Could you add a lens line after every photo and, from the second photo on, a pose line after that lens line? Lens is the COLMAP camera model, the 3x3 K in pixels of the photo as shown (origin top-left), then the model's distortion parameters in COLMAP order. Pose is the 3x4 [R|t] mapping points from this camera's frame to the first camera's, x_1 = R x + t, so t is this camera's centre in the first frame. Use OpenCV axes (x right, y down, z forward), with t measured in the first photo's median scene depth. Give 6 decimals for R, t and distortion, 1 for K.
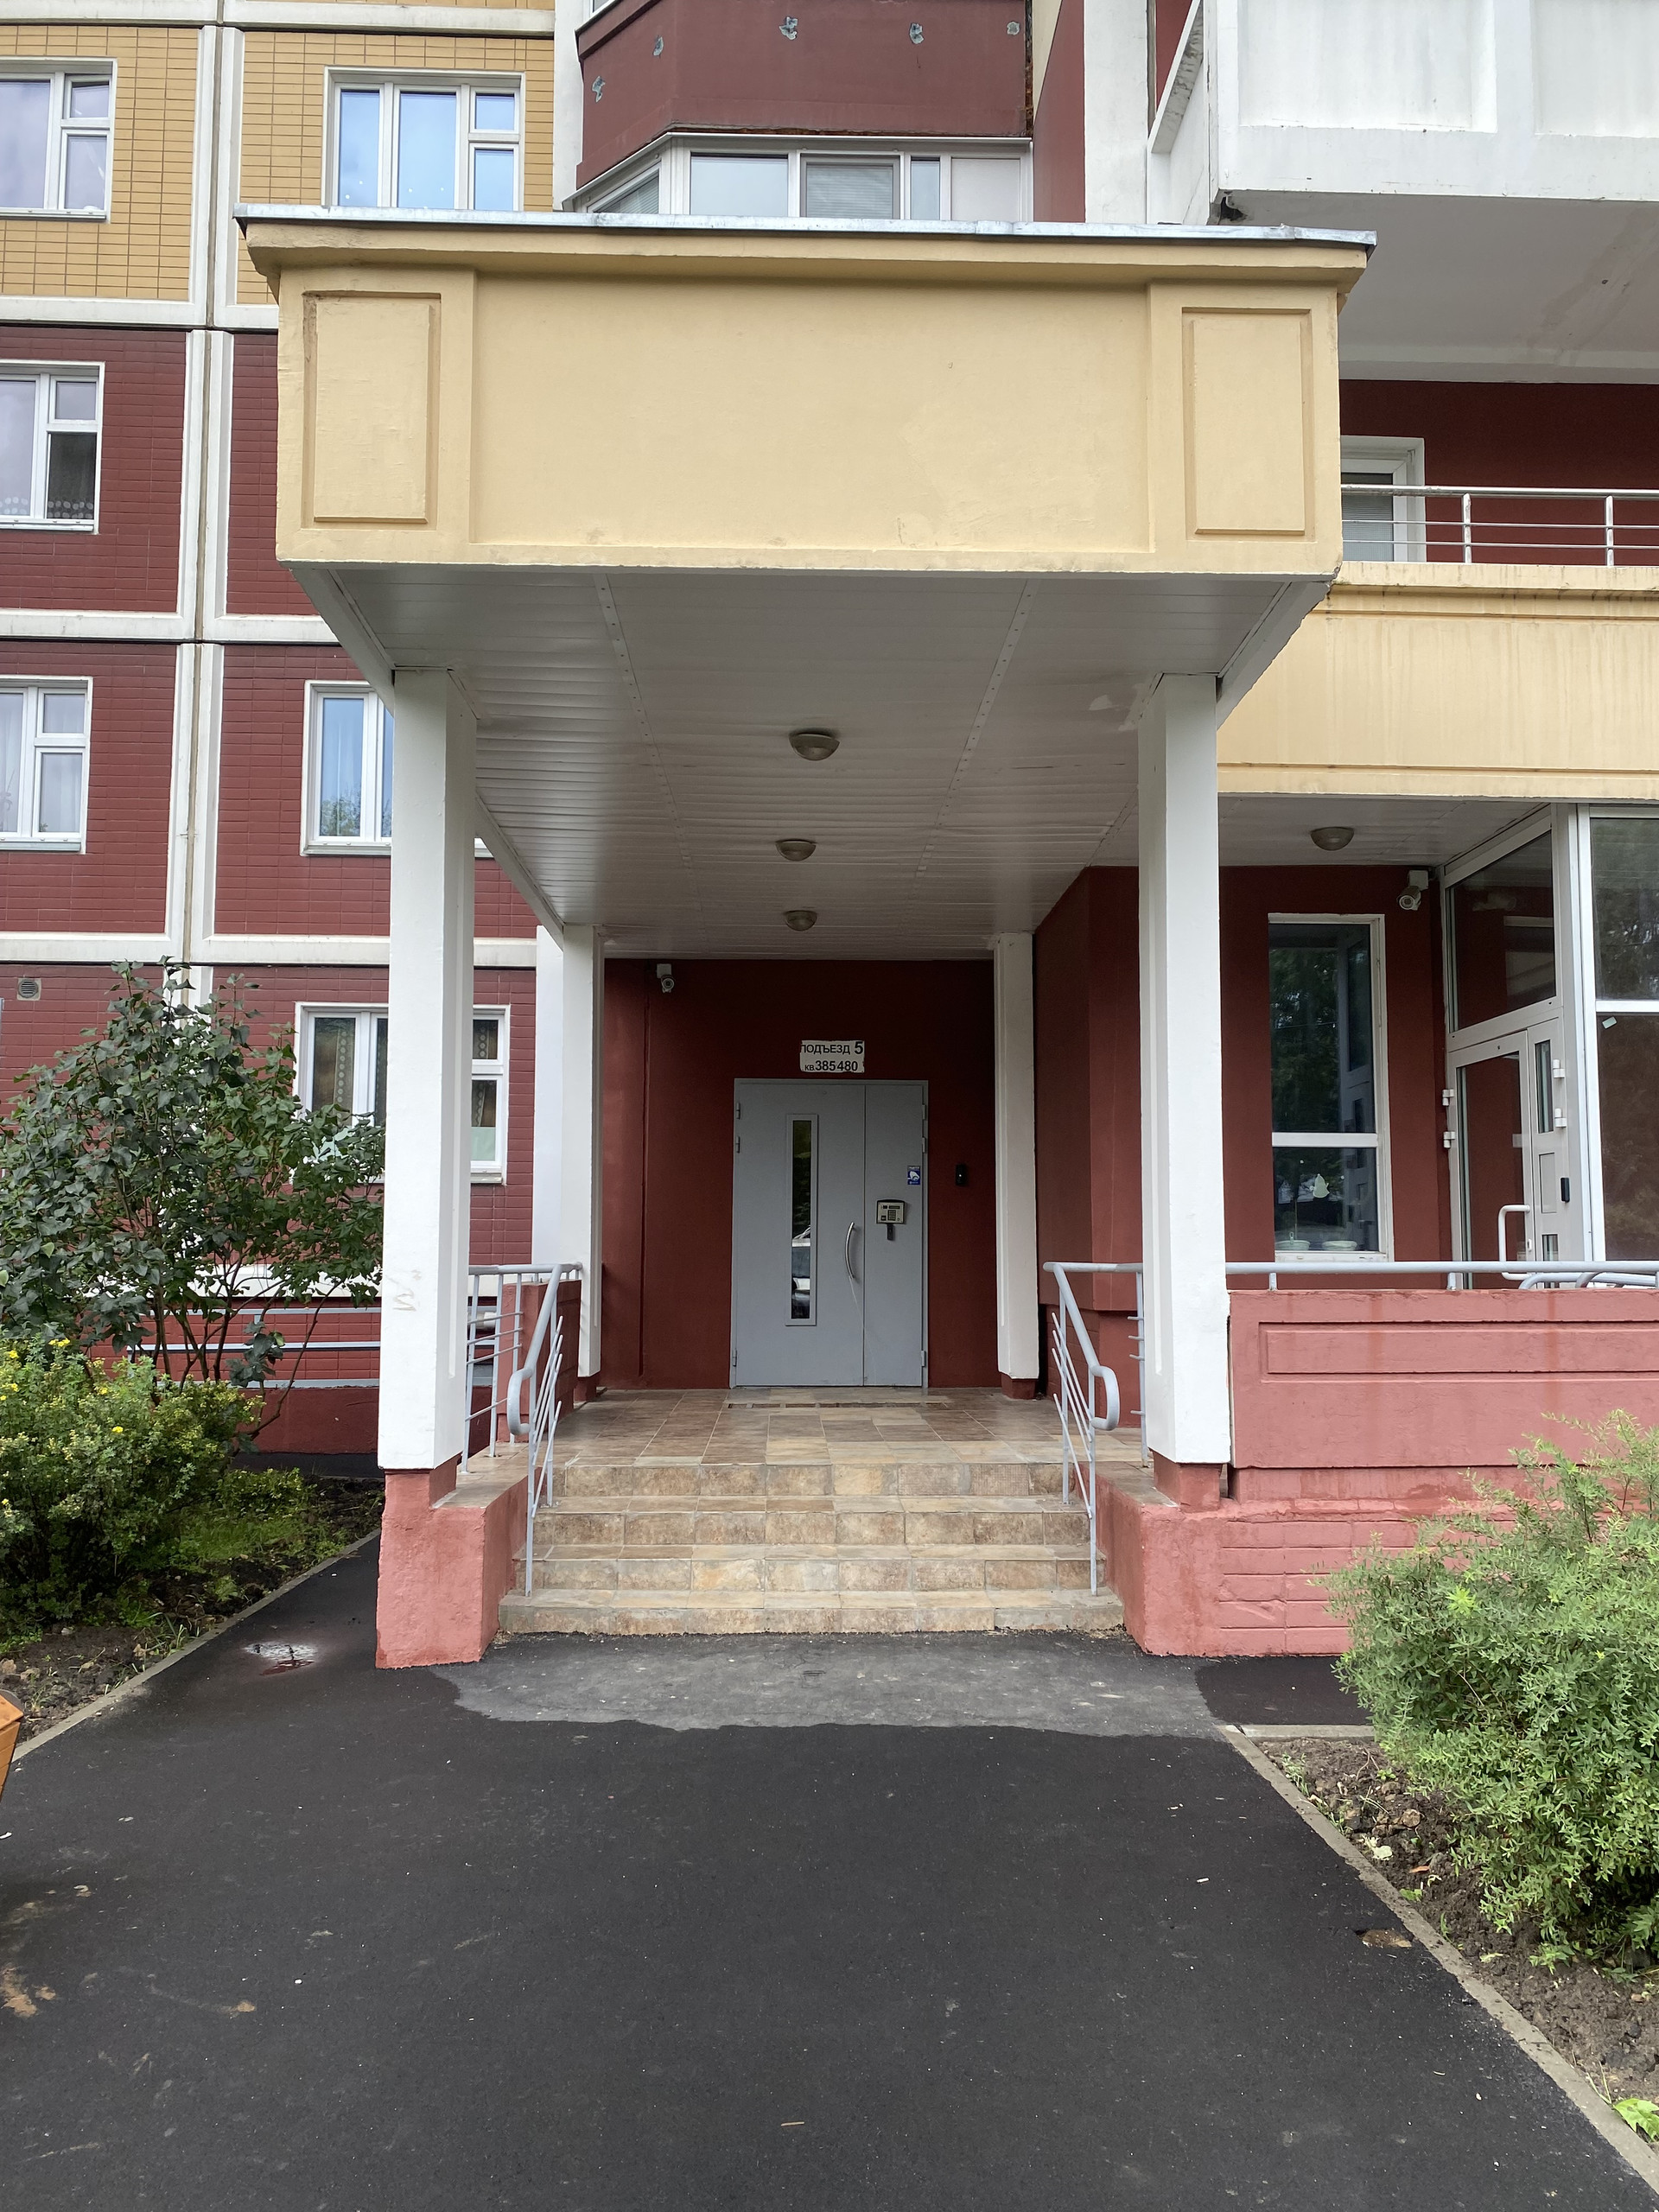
lens RADIAL K [[1712.4, 0, 836.3], [0, 1712.4, 1111.5], [0, 0, 1]] dist [0.004992, -0.031402]
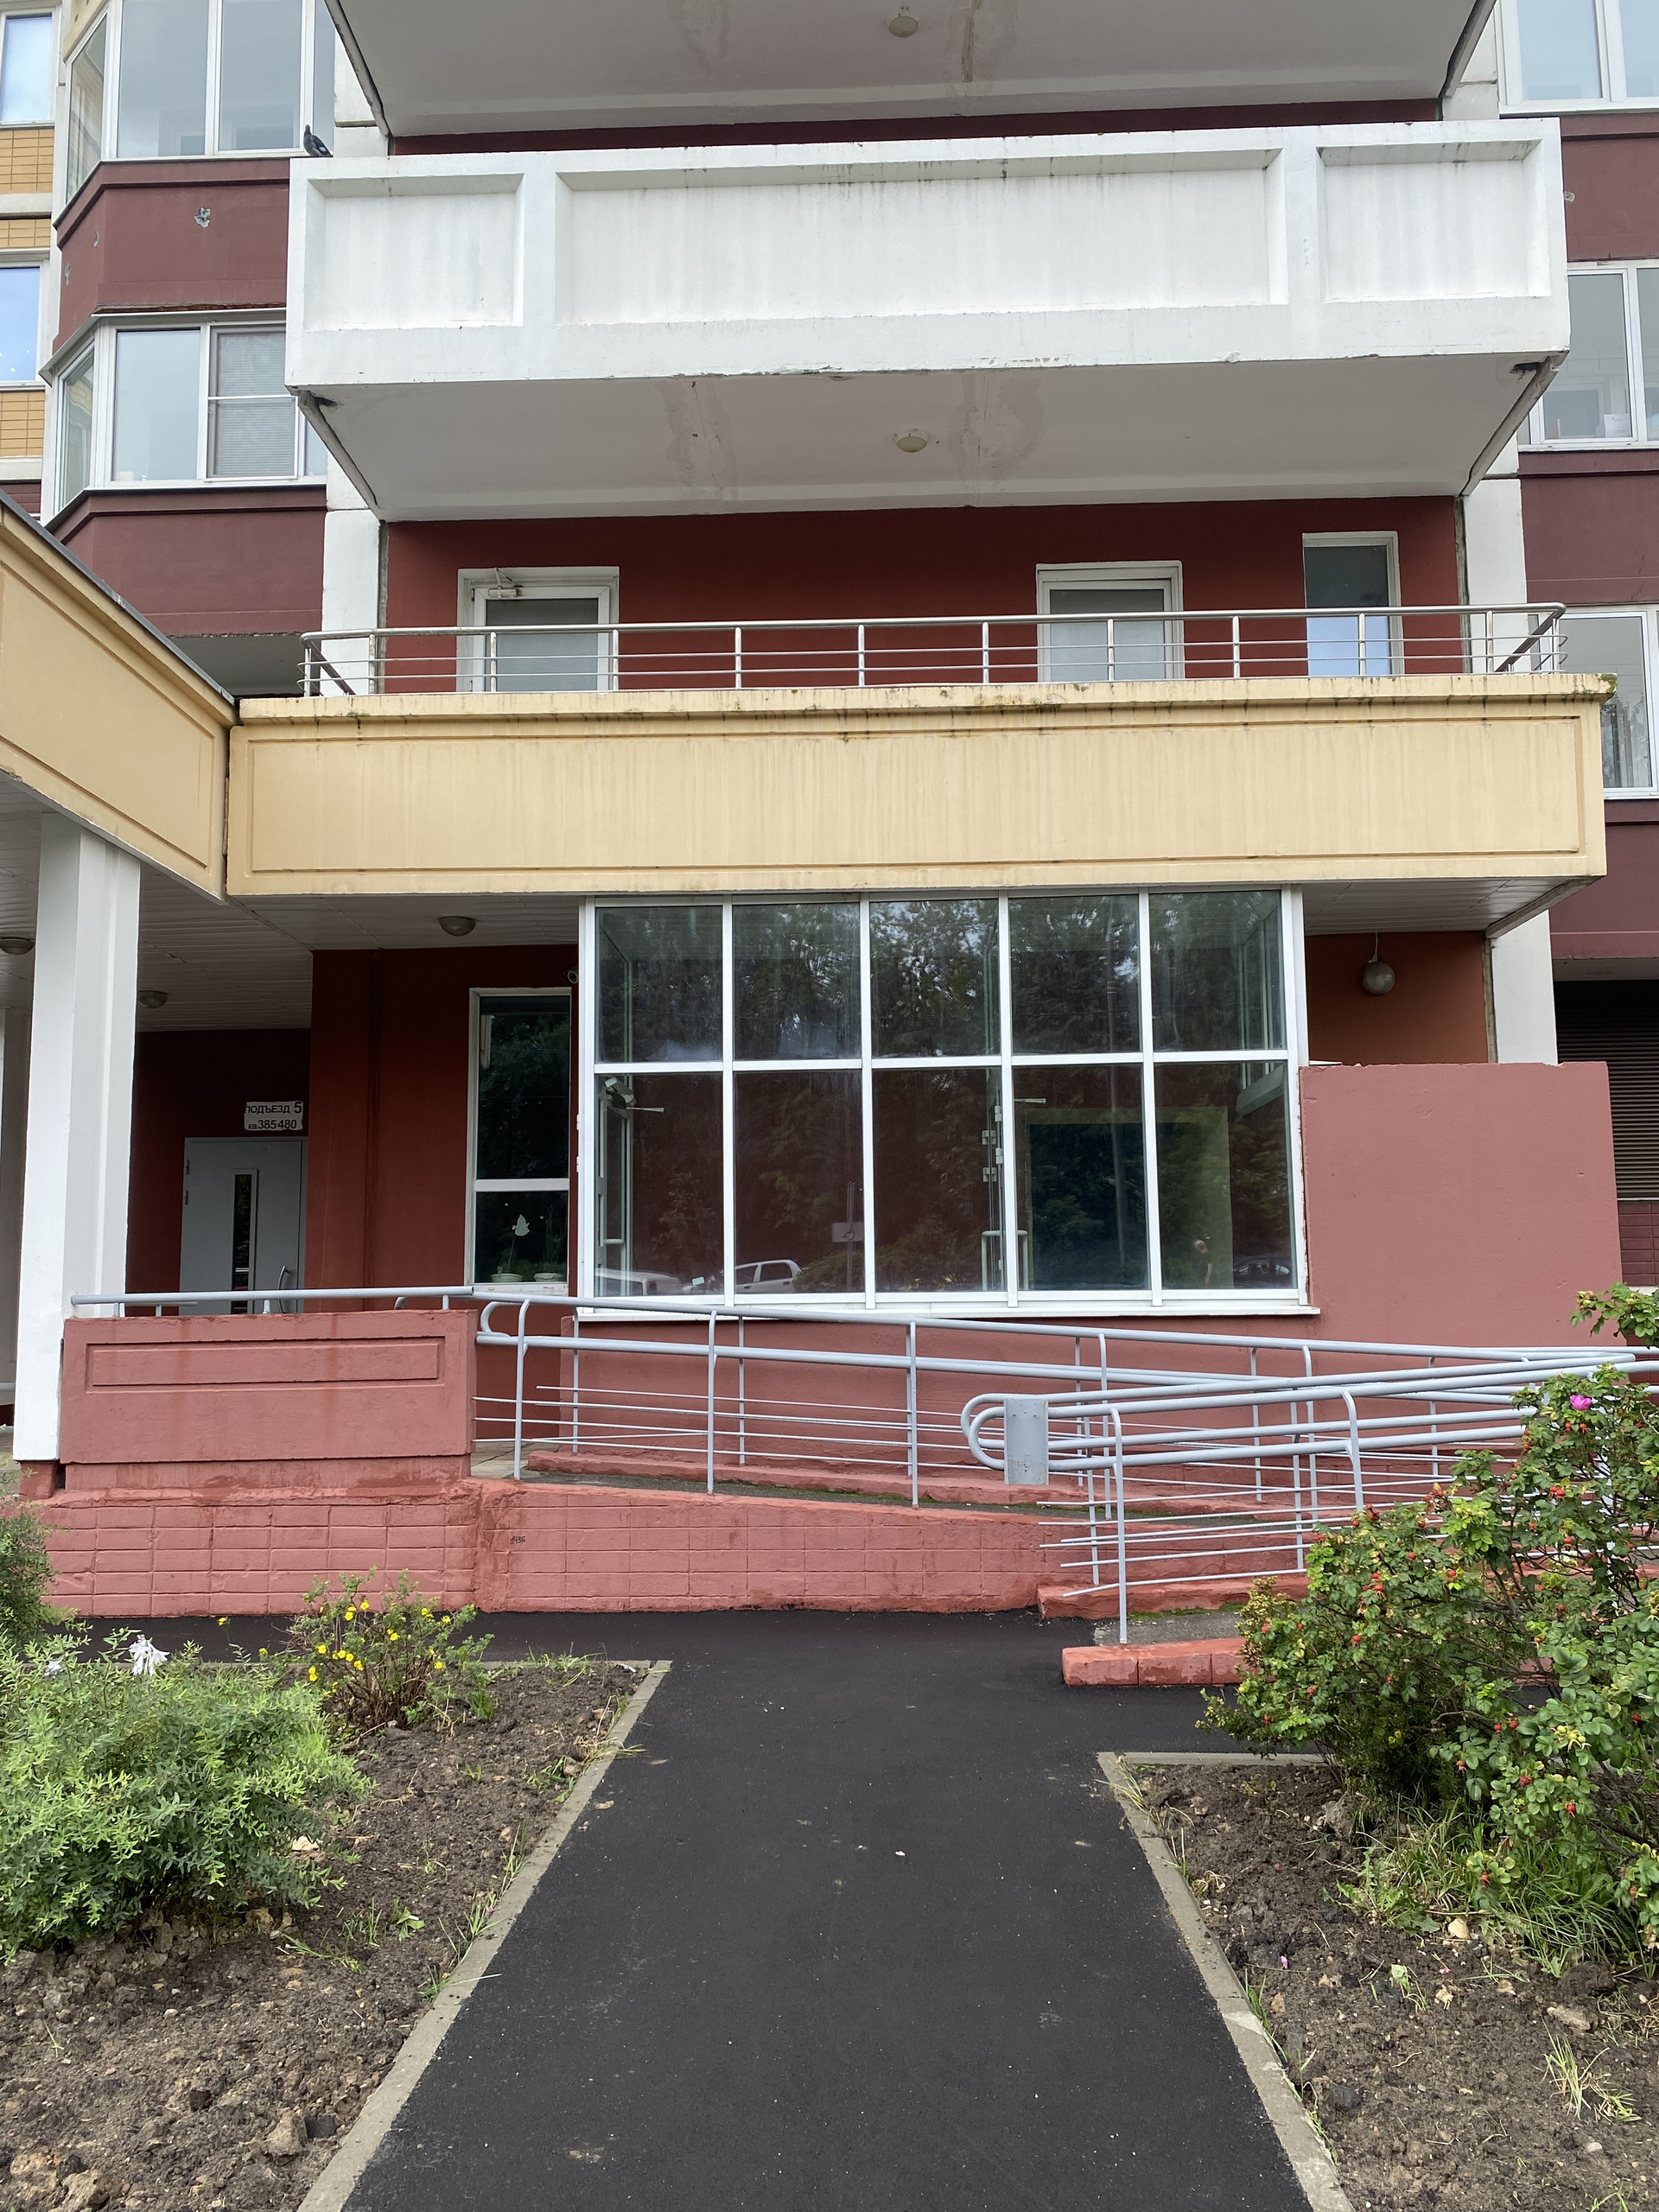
lens RADIAL K [[1712.4, 0, 827.4], [0, 1712.4, 1096.4], [0, 0, 1]] dist [0.004992, -0.031402]
pose [[0.998454, -0.022995, -0.050611, 0.661956], [0.021341, 0.999228, -0.032996, -0.000649], [0.051330, 0.031865, 0.998173, -0.152440]]
